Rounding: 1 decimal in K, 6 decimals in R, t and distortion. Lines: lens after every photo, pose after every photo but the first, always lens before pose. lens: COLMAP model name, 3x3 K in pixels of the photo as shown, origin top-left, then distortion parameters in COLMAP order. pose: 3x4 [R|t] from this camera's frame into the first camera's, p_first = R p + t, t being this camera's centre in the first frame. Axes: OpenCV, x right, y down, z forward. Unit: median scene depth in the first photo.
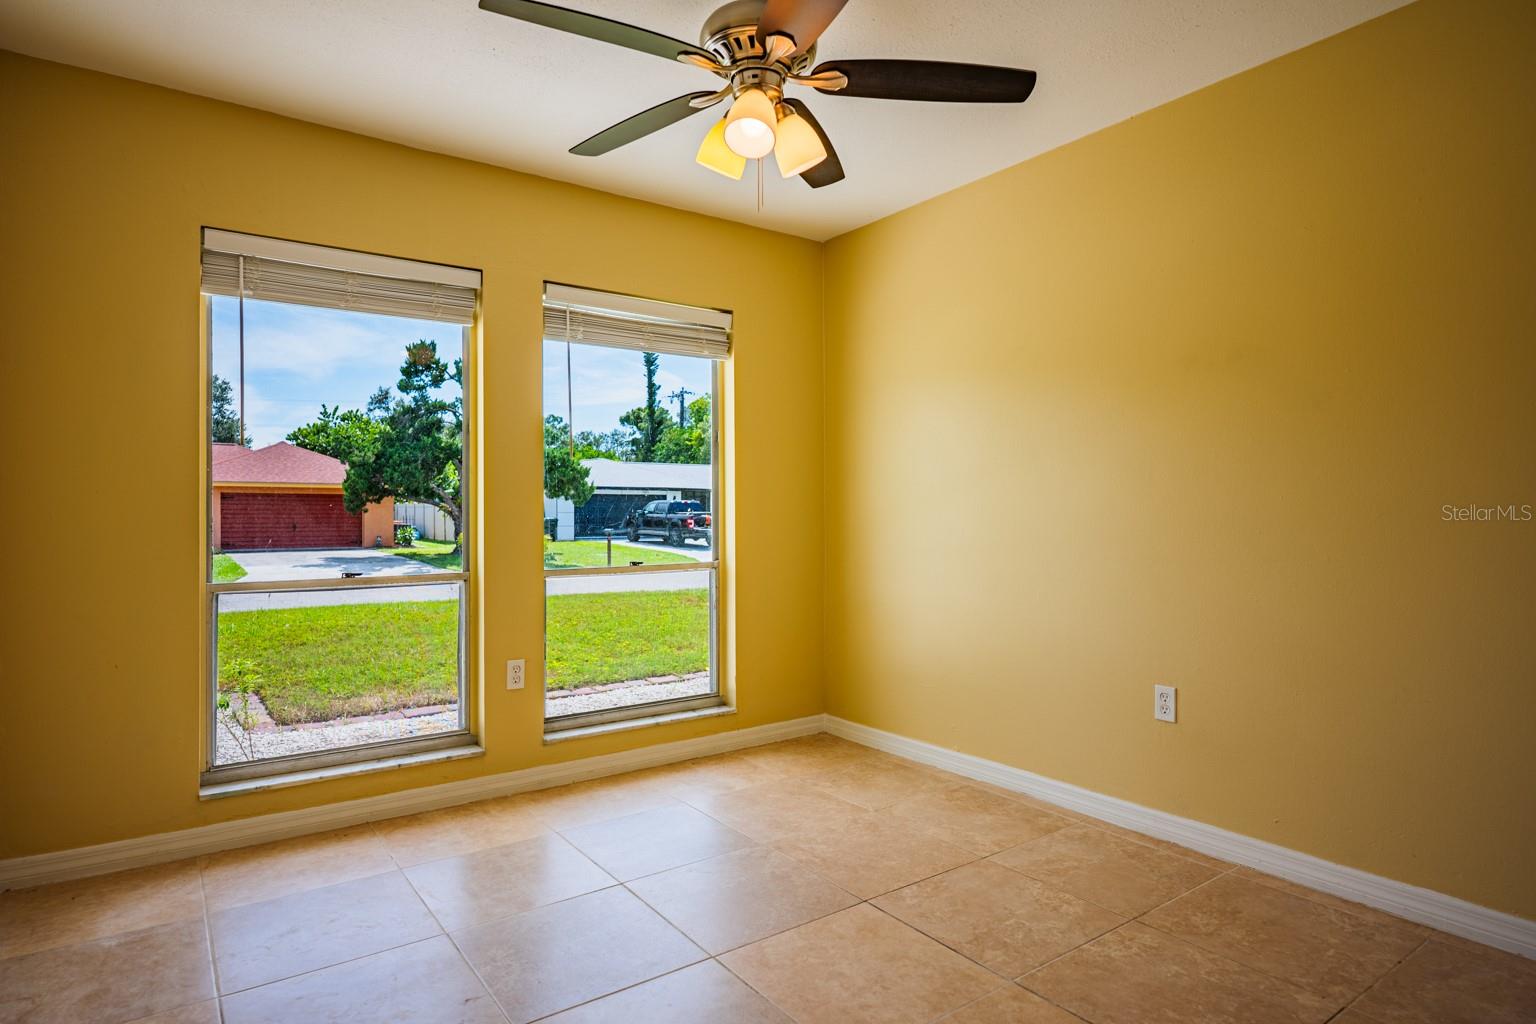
lens RADIAL K [[859.3, 0, 764.6], [0, 859.3, 515.0], [0, 0, 1]] dist [0.003356, -0.002597]
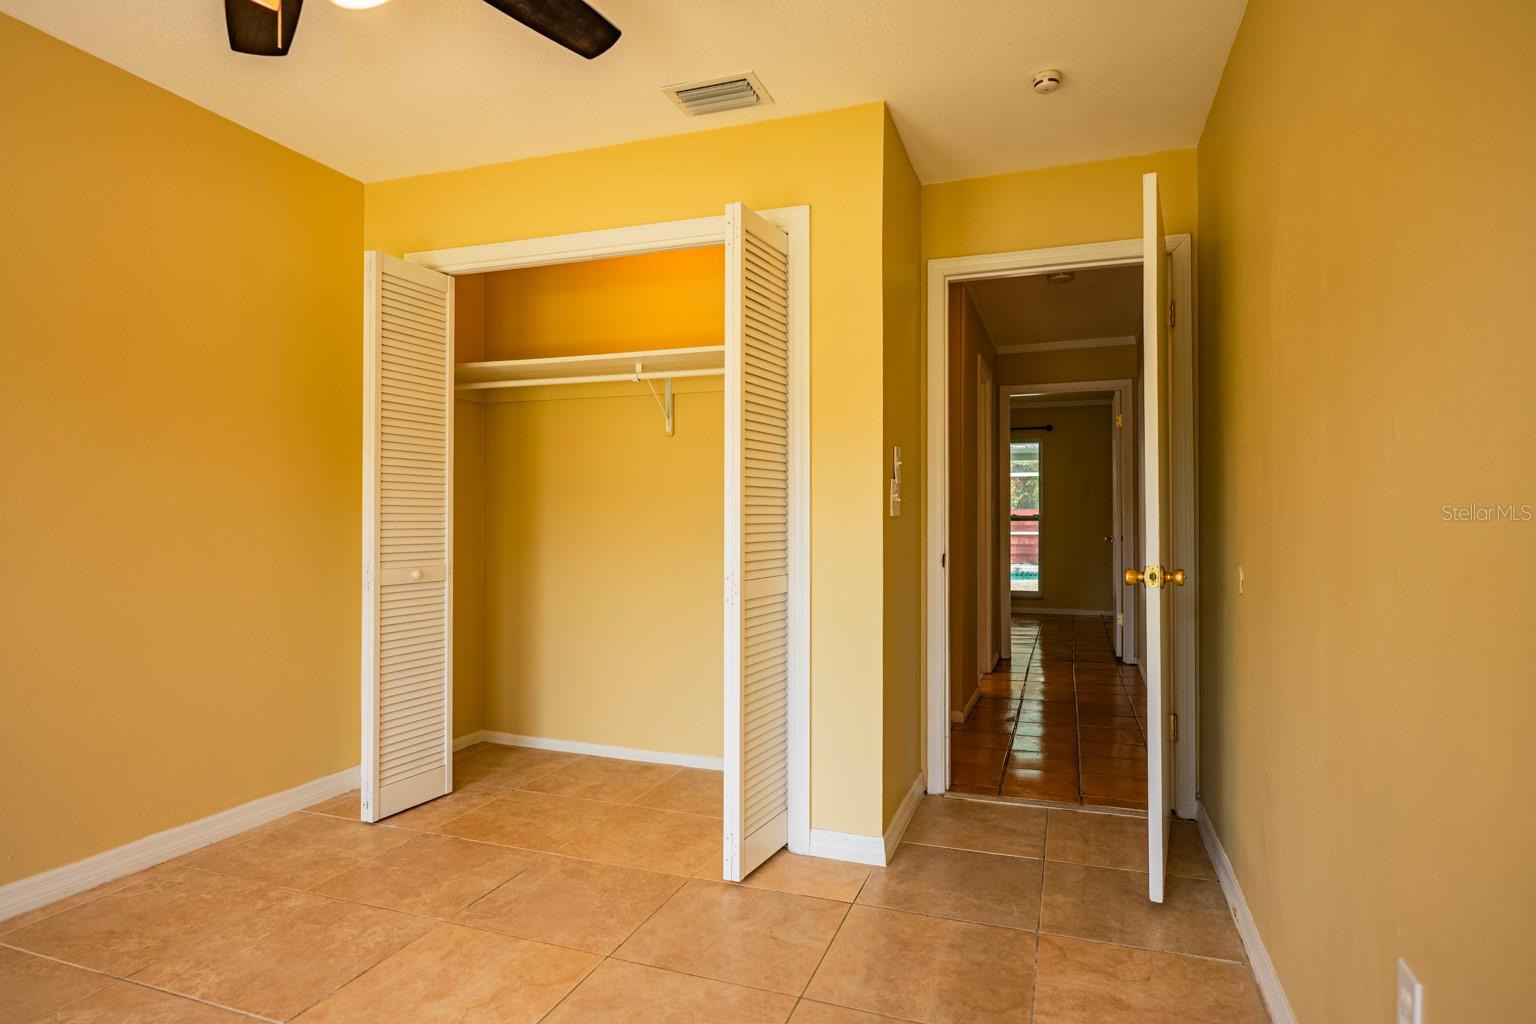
lens RADIAL K [[859.3, 0, 764.9], [0, 859.3, 509.9], [0, 0, 1]] dist [0.003356, -0.002597]
pose [[-0.555904, 0.000756, 0.831246, -0.727513], [-0.003144, 0.999991, -0.003012, -0.014892], [-0.831240, -0.004288, -0.555897, 1.010128]]
